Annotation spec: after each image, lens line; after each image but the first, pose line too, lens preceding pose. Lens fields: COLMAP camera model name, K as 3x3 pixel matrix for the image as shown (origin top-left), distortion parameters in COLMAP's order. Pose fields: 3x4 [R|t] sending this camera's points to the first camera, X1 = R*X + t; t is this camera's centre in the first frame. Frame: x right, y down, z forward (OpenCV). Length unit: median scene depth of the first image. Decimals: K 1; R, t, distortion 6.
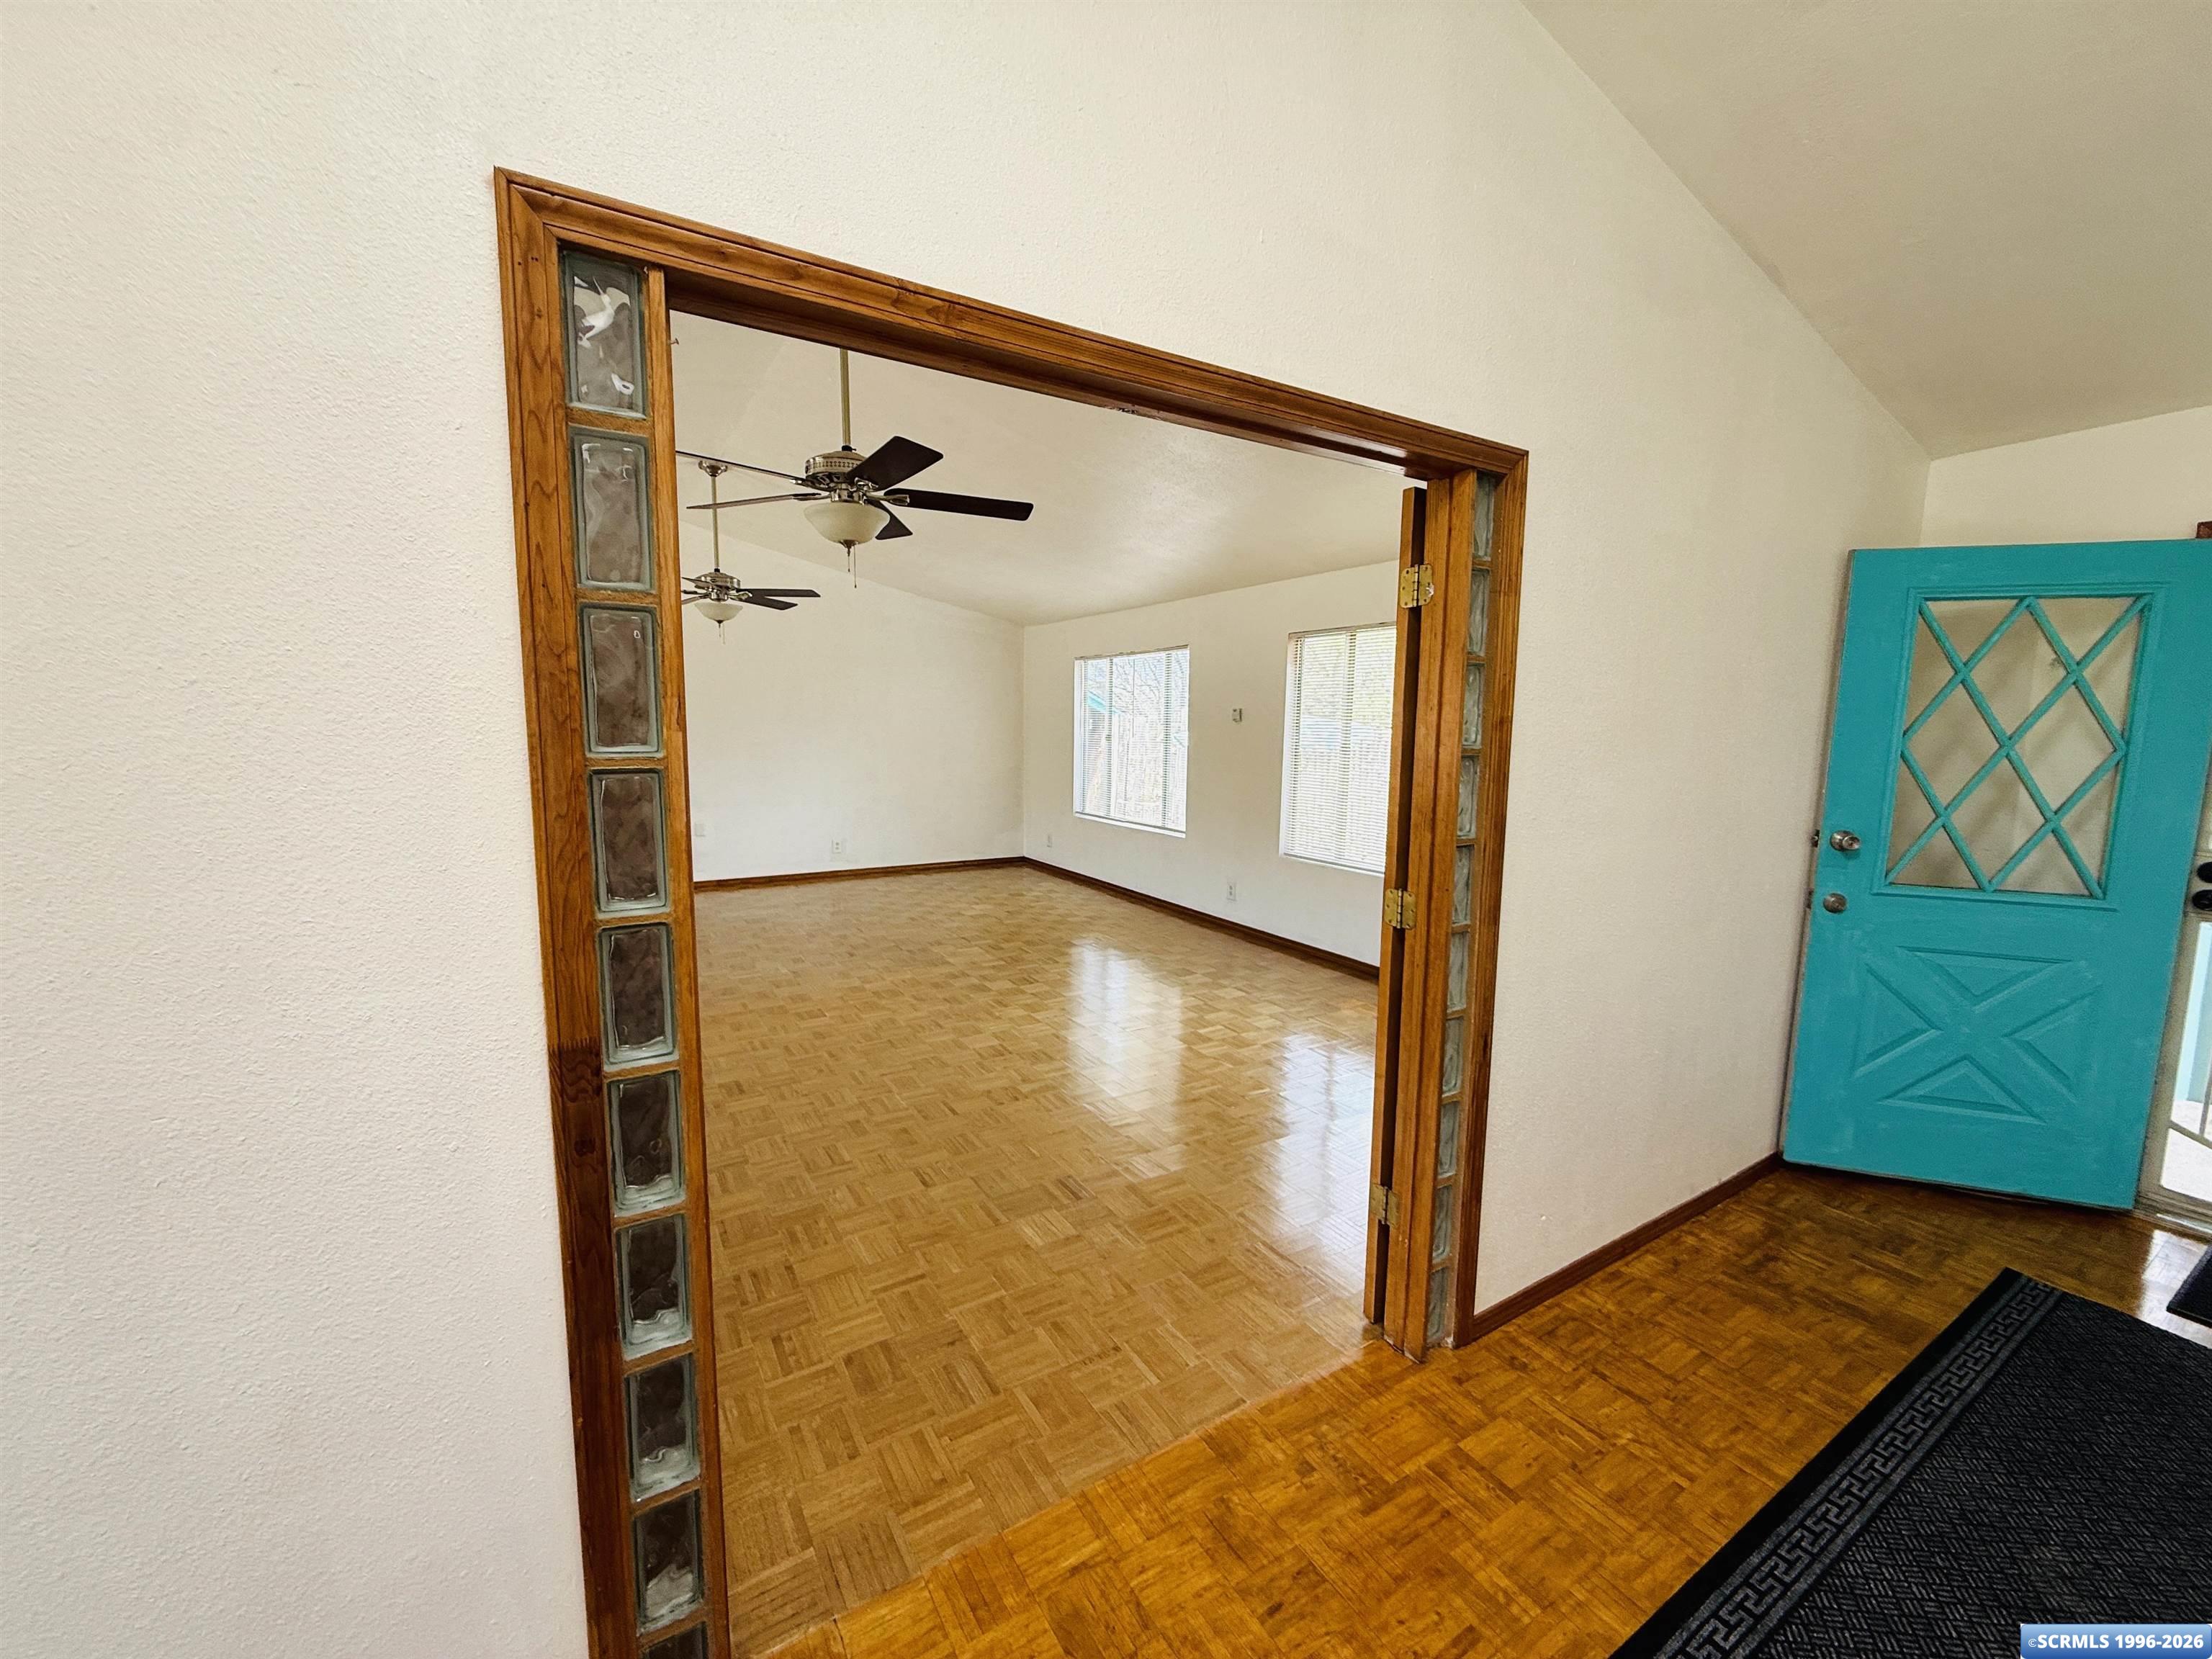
lens RADIAL K [[878.0, 0, 1097.2], [0, 878.0, 826.8], [0, 0, 1]] dist [-0.000582, 0.000144]
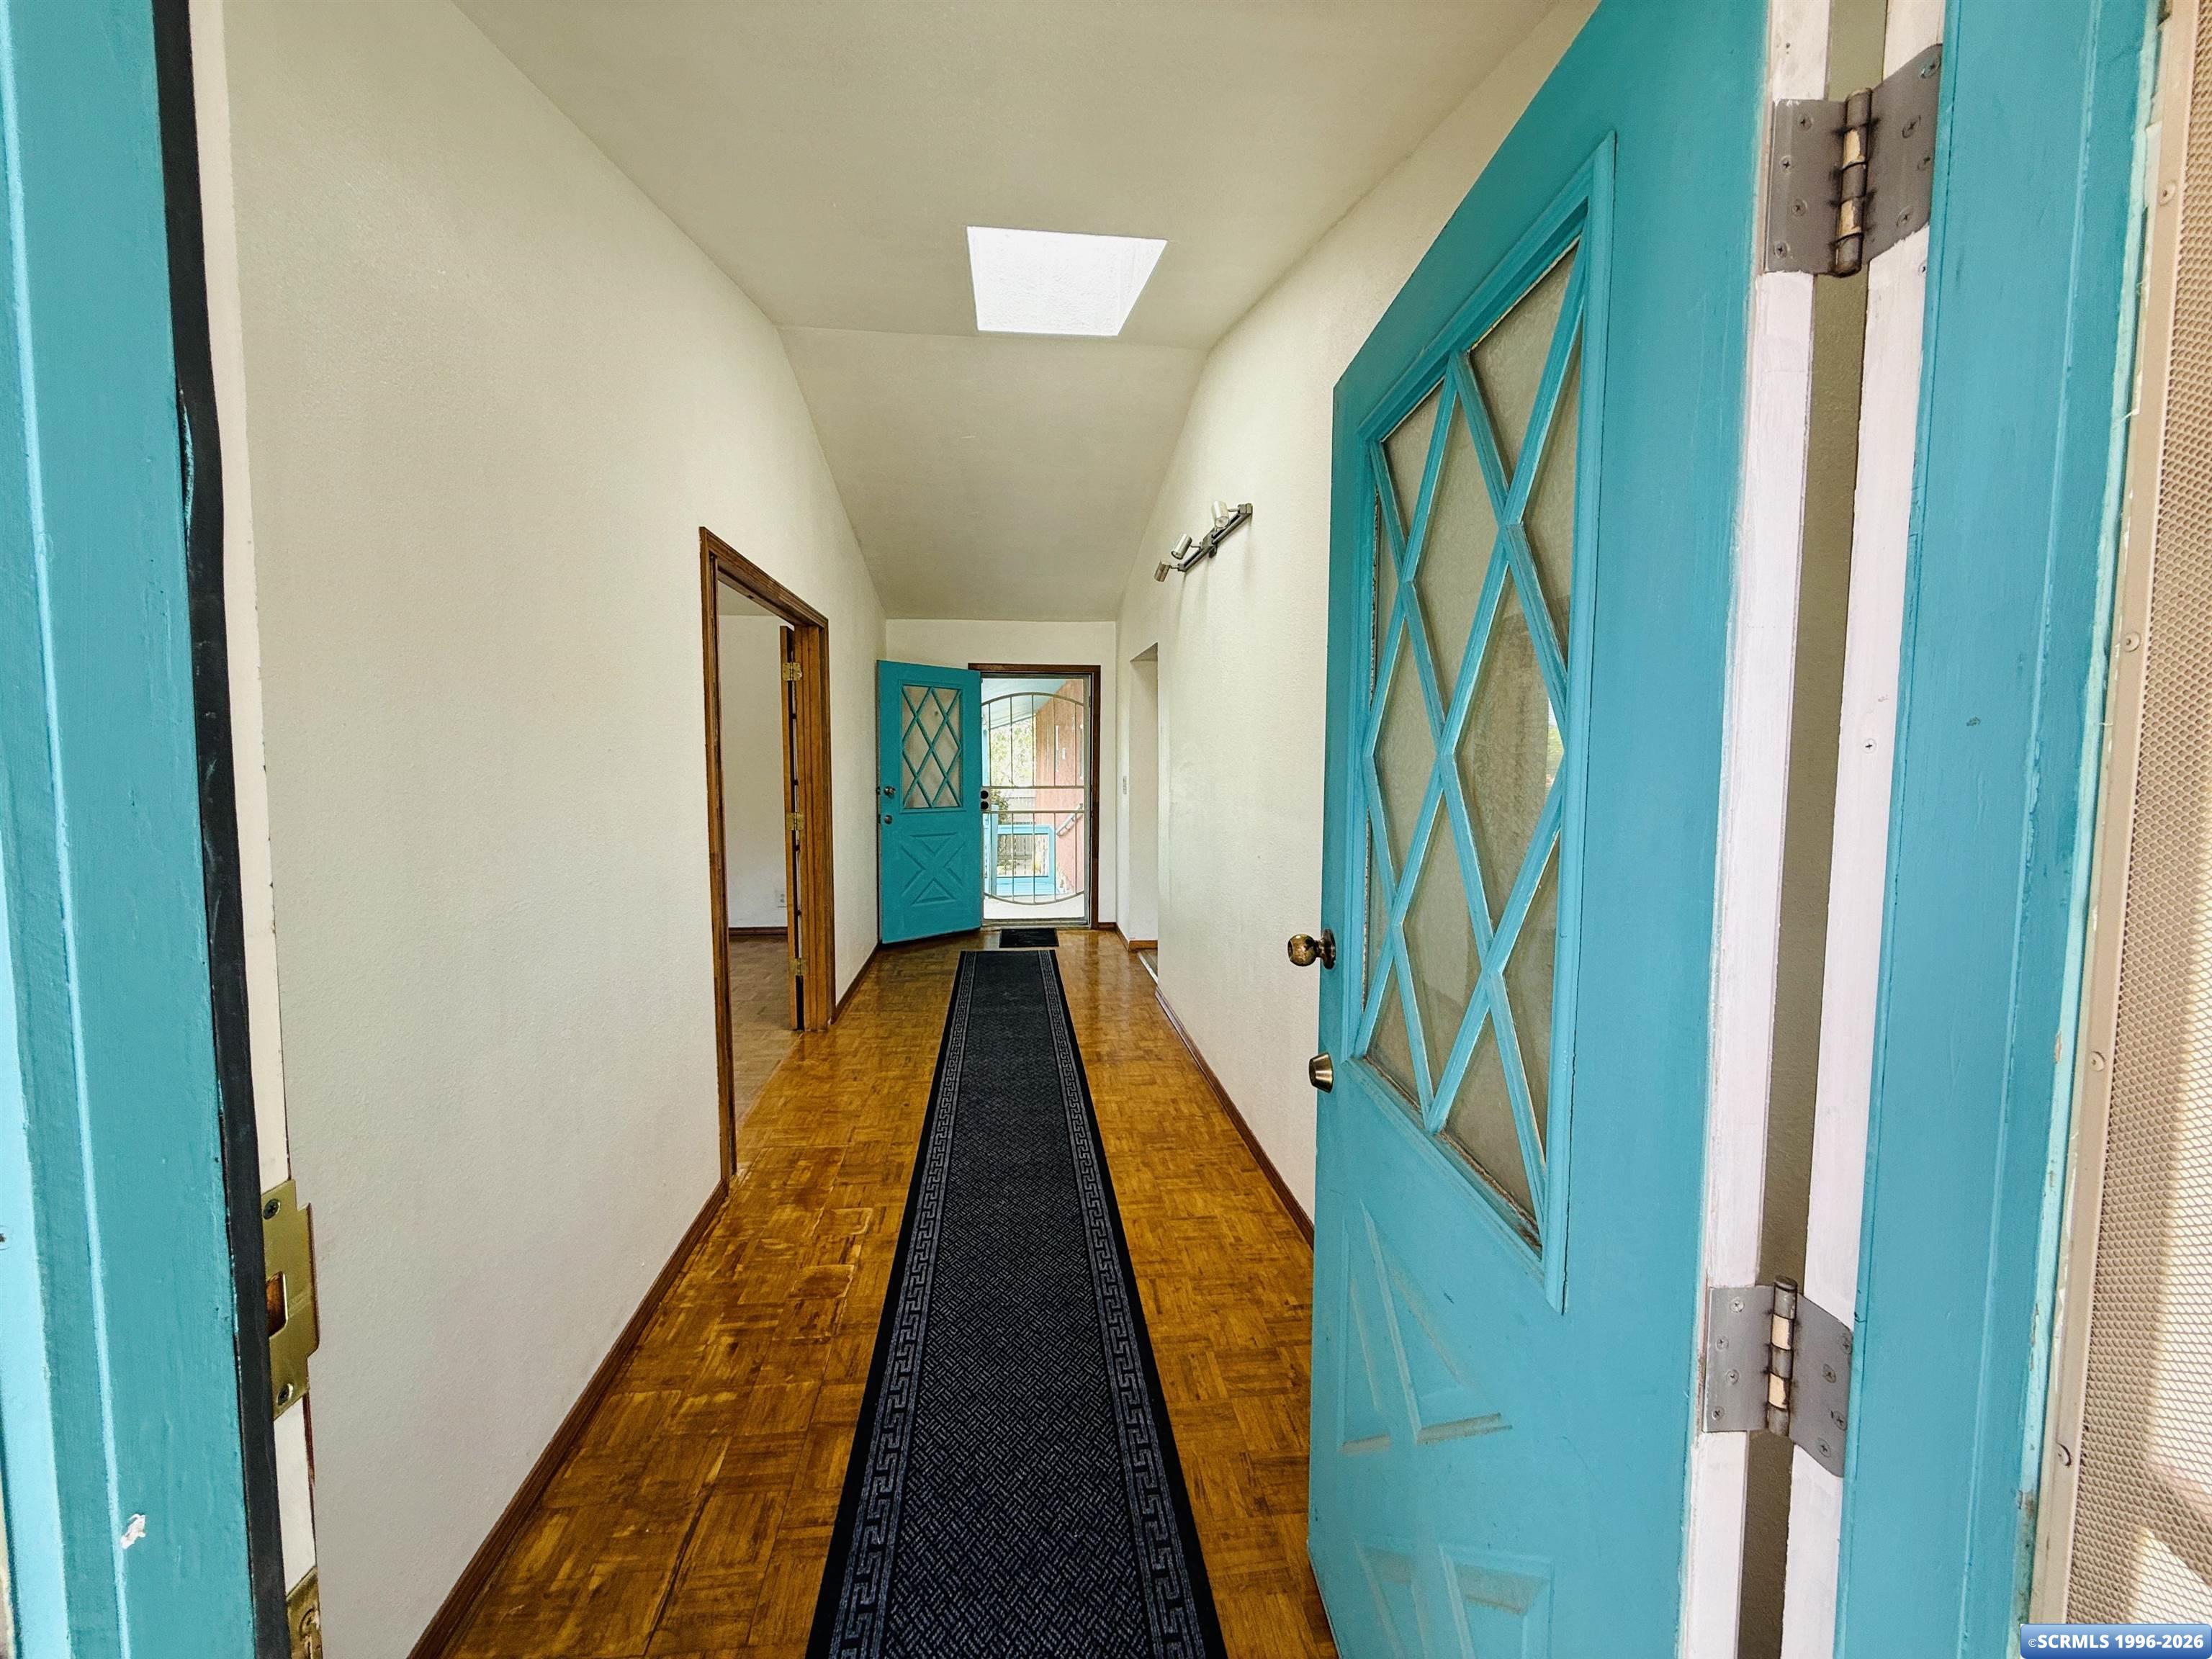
lens RADIAL K [[878.0, 0, 1097.2], [0, 878.0, 826.8], [0, 0, 1]] dist [-0.000582, 0.000144]
pose [[0.428651, -0.085326, 0.899432, -1.008719], [0.108073, 0.993225, 0.042718, 0.075872], [-0.896983, 0.078893, 0.434968, -0.467168]]
